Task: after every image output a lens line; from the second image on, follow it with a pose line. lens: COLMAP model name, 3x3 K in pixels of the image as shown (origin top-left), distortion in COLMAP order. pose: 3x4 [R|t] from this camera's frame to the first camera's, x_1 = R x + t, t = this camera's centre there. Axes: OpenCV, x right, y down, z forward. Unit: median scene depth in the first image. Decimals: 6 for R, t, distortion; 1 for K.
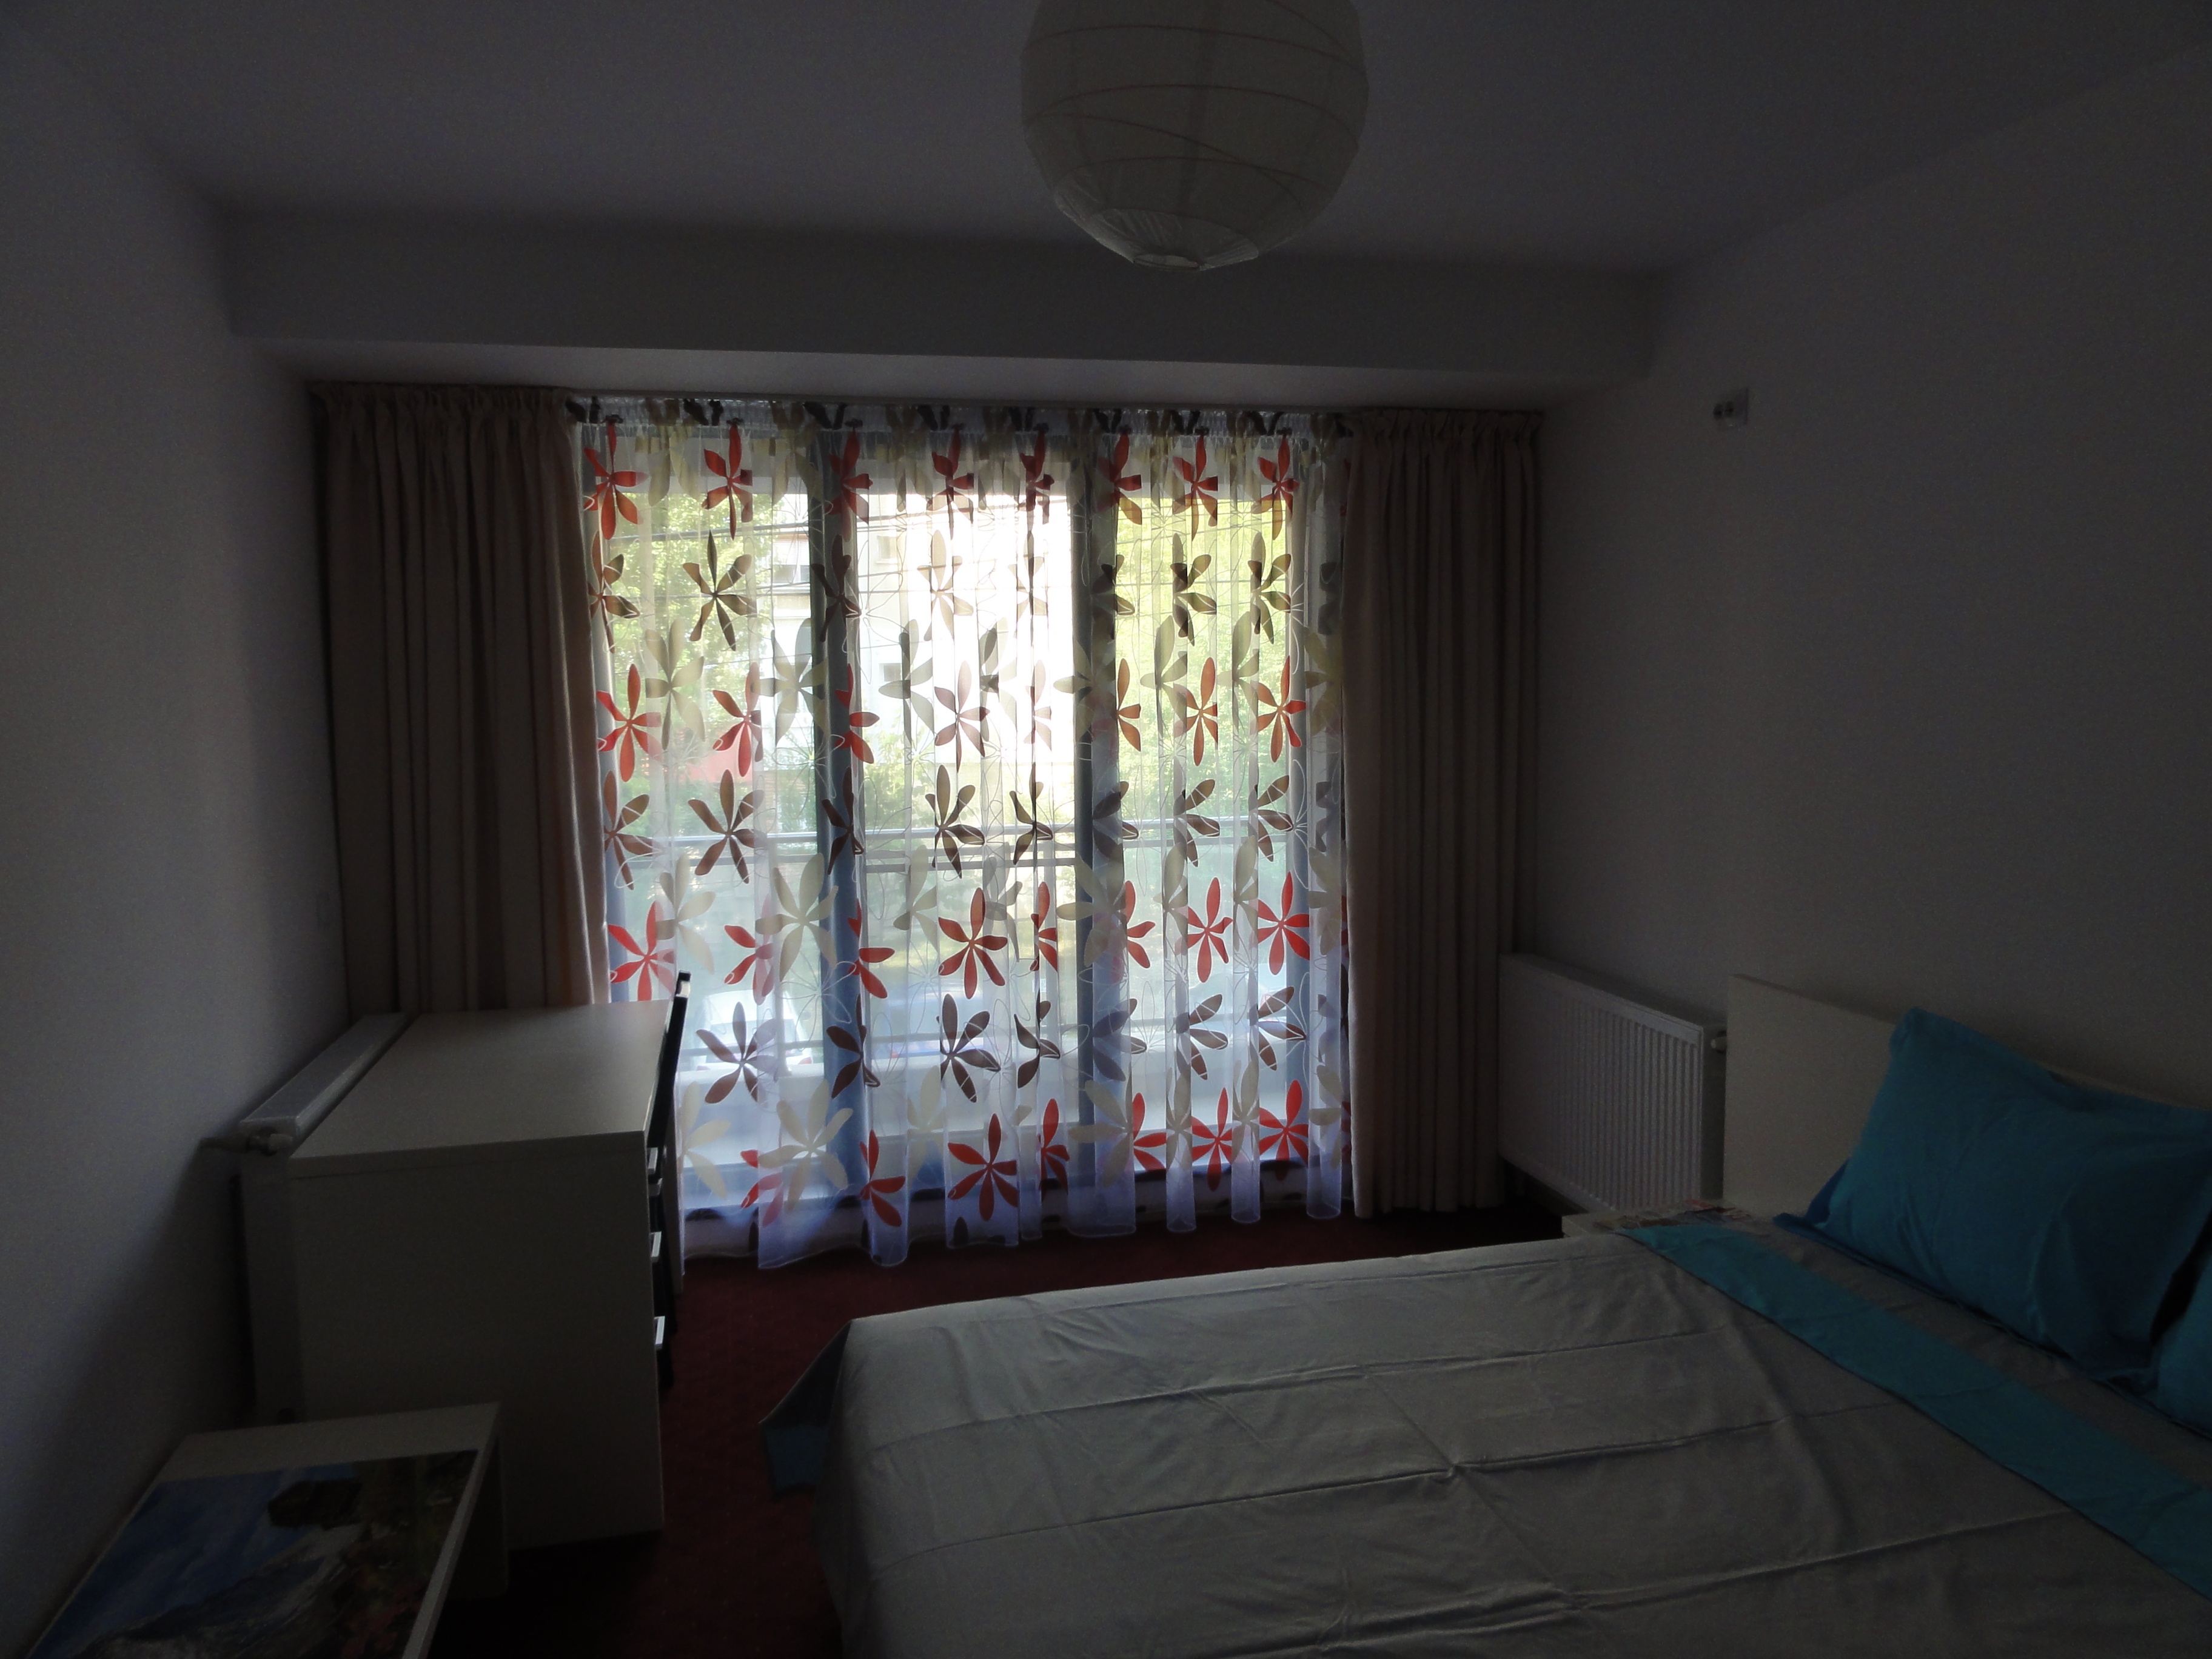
lens RADIAL K [[1570.1, 0, 1106.0], [0, 1570.1, 829.5], [0, 0, 1]] dist [0.007506, 0.002266]
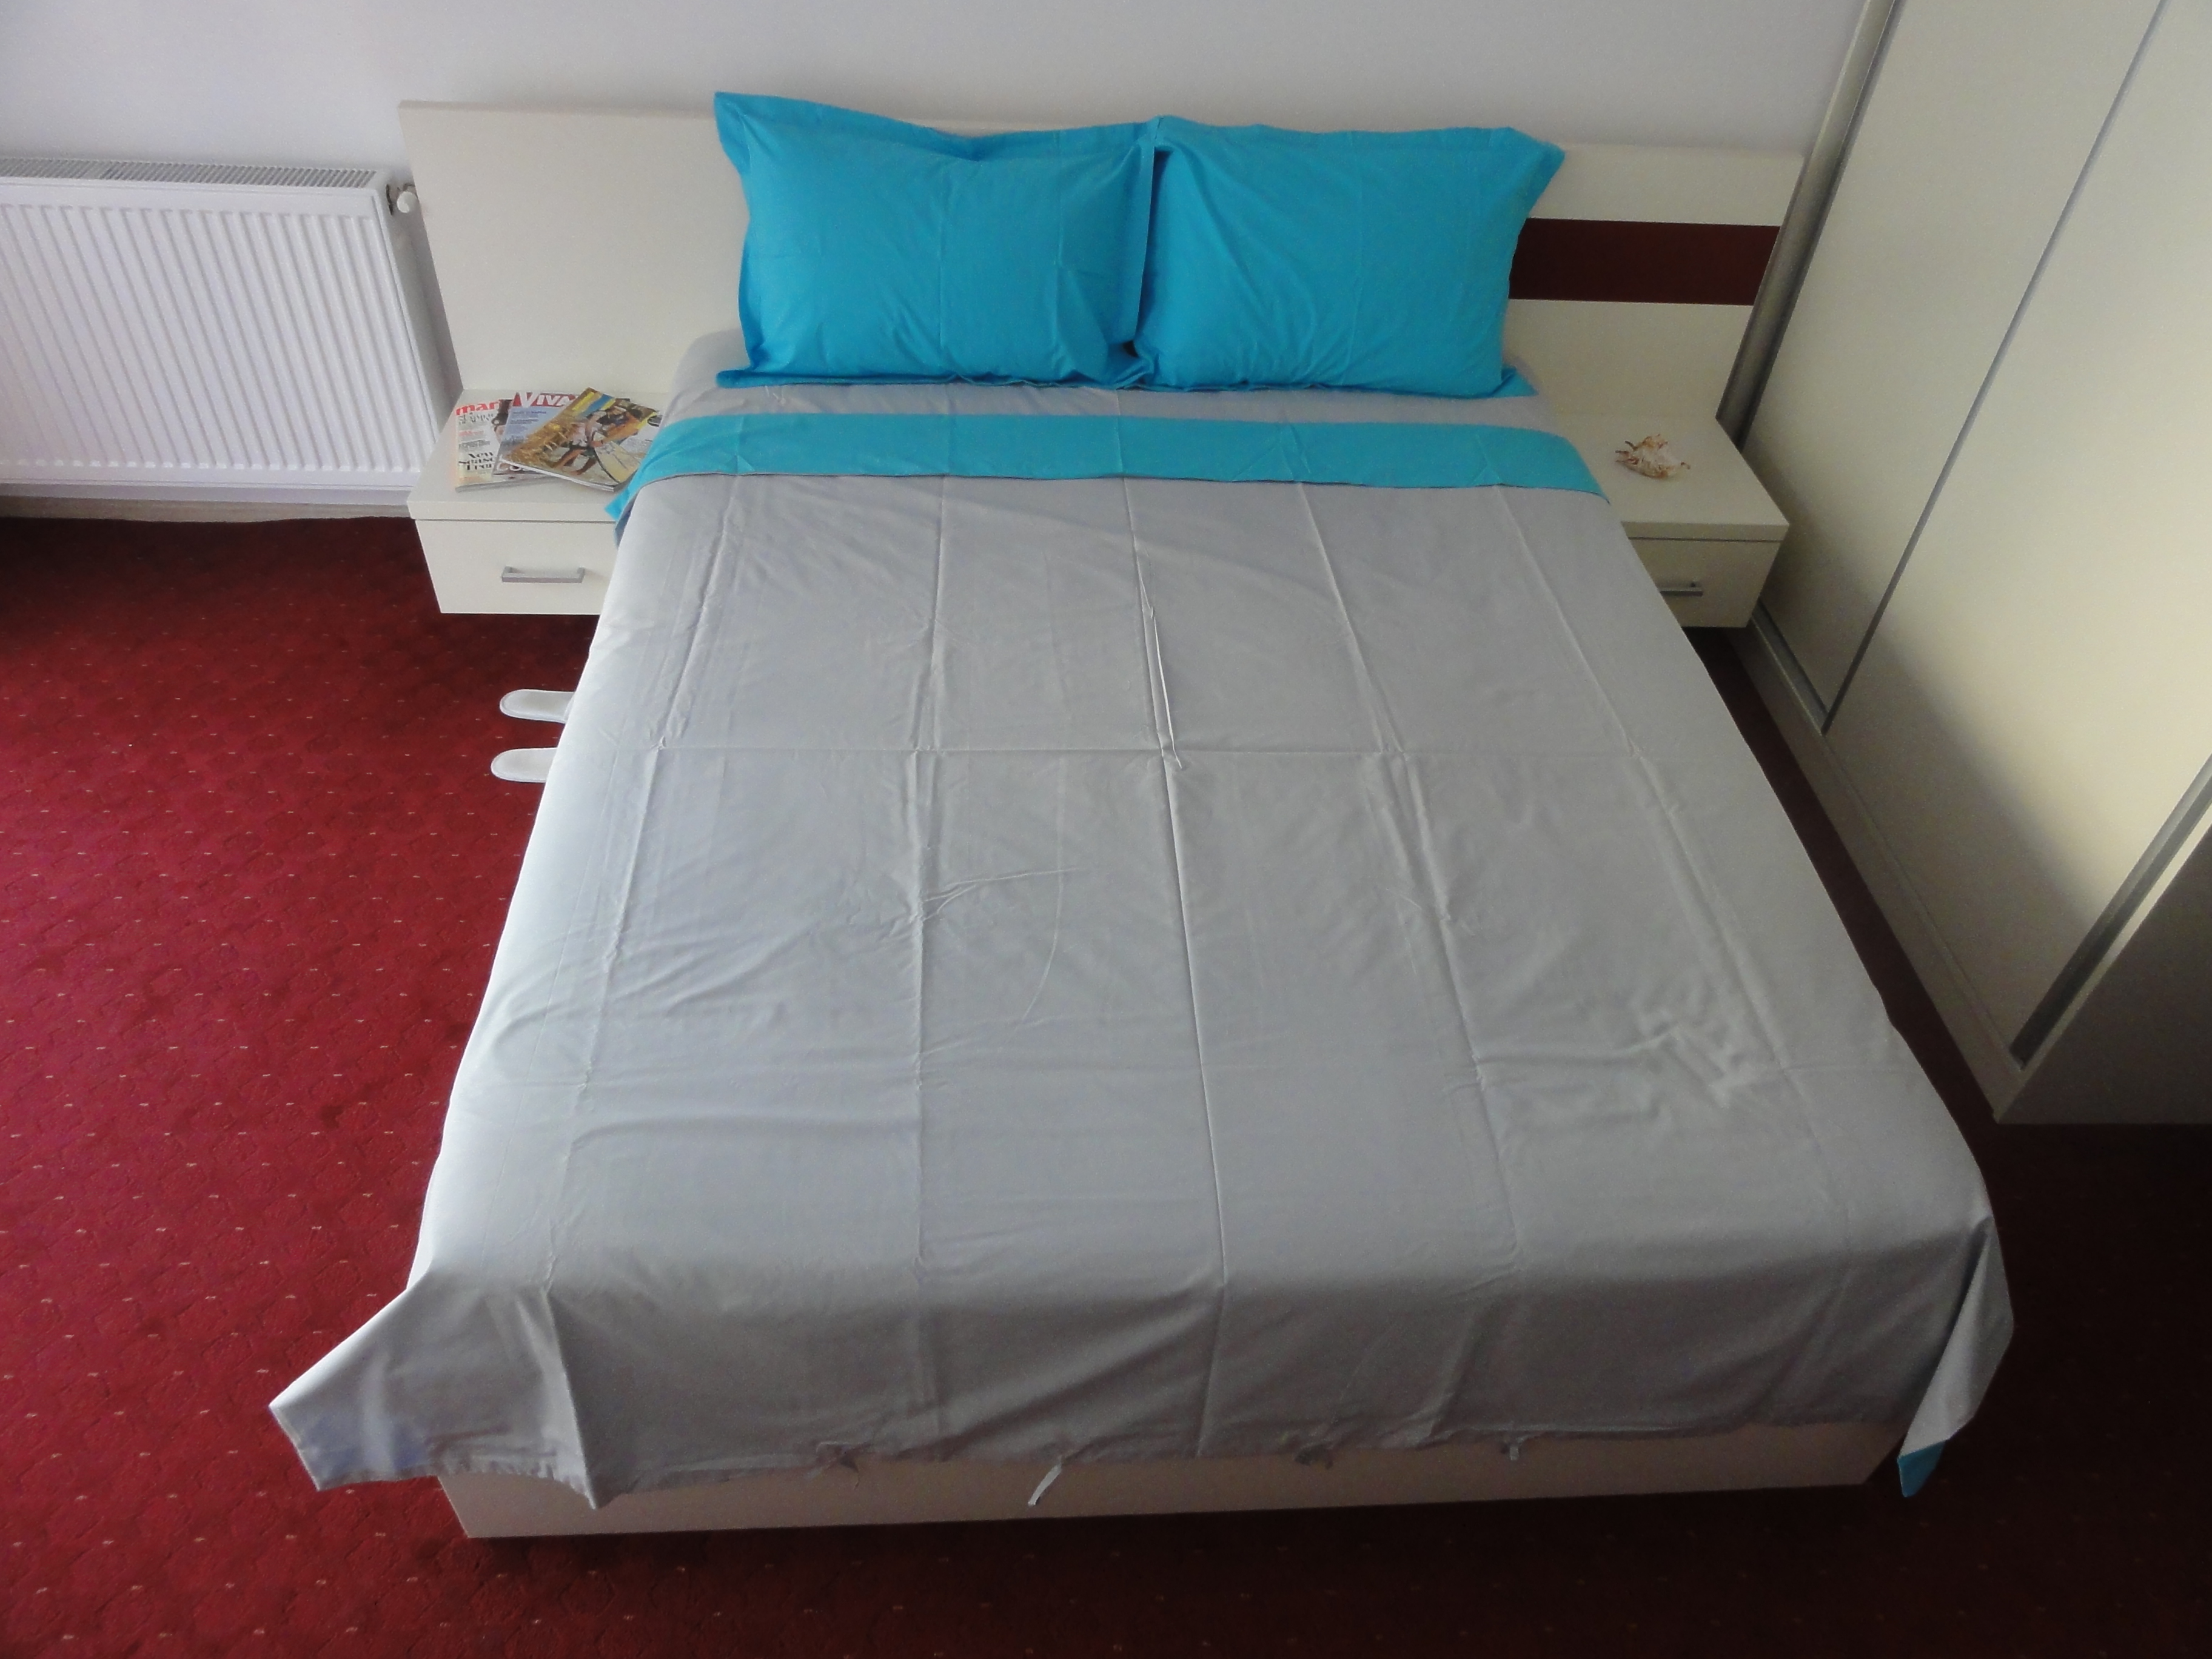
lens RADIAL K [[1570.1, 0, 1106.0], [0, 1570.1, 829.5], [0, 0, 1]] dist [0.007506, 0.002266]
pose [[0.160929, -0.644075, 0.747843, -0.478618], [0.034798, 0.760950, 0.647876, -0.169988], [-0.986352, -0.078239, 0.144871, 0.767281]]
